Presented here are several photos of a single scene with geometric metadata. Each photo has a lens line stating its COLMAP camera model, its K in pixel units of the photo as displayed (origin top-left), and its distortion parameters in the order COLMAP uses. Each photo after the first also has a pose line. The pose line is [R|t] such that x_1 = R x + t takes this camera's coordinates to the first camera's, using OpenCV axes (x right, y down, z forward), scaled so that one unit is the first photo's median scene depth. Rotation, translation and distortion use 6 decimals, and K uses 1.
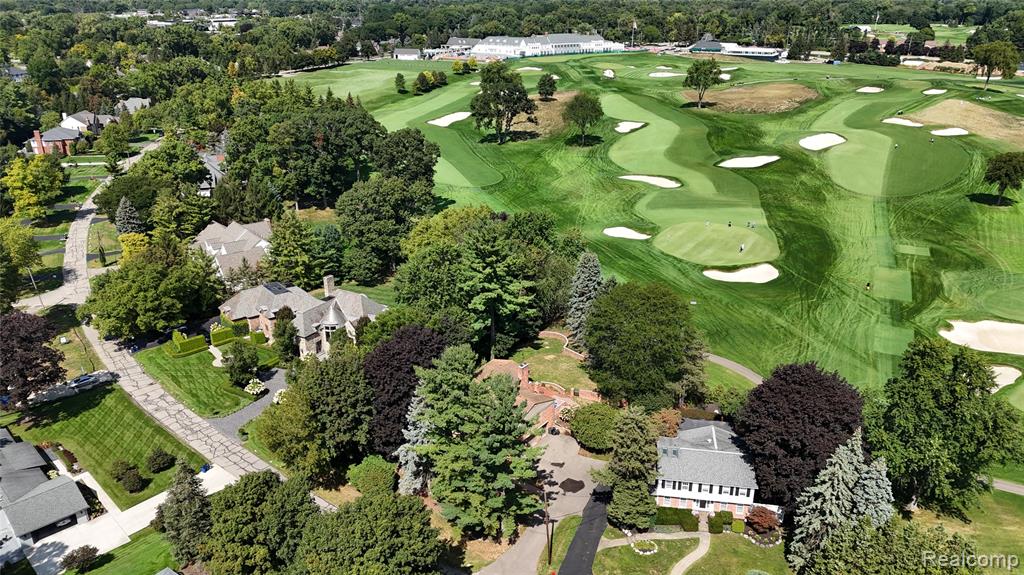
lens RADIAL K [[754.0, 0, 512.0], [0, 754.0, 287.5], [0, 0, 1]] dist [0.078869, -0.084663]
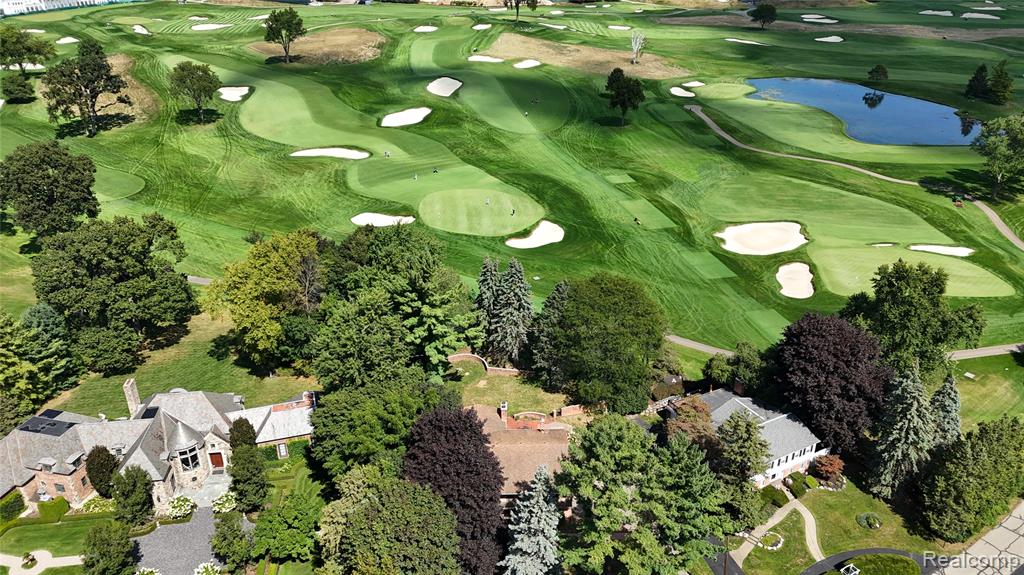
lens RADIAL K [[754.0, 0, 512.0], [0, 754.0, 287.5], [0, 0, 1]] dist [0.078869, -0.084663]
pose [[0.786102, -0.272367, 0.554852, -0.160891], [0.230275, 0.962106, 0.146032, -0.057671], [-0.573600, 0.012973, 0.819032, 0.110429]]
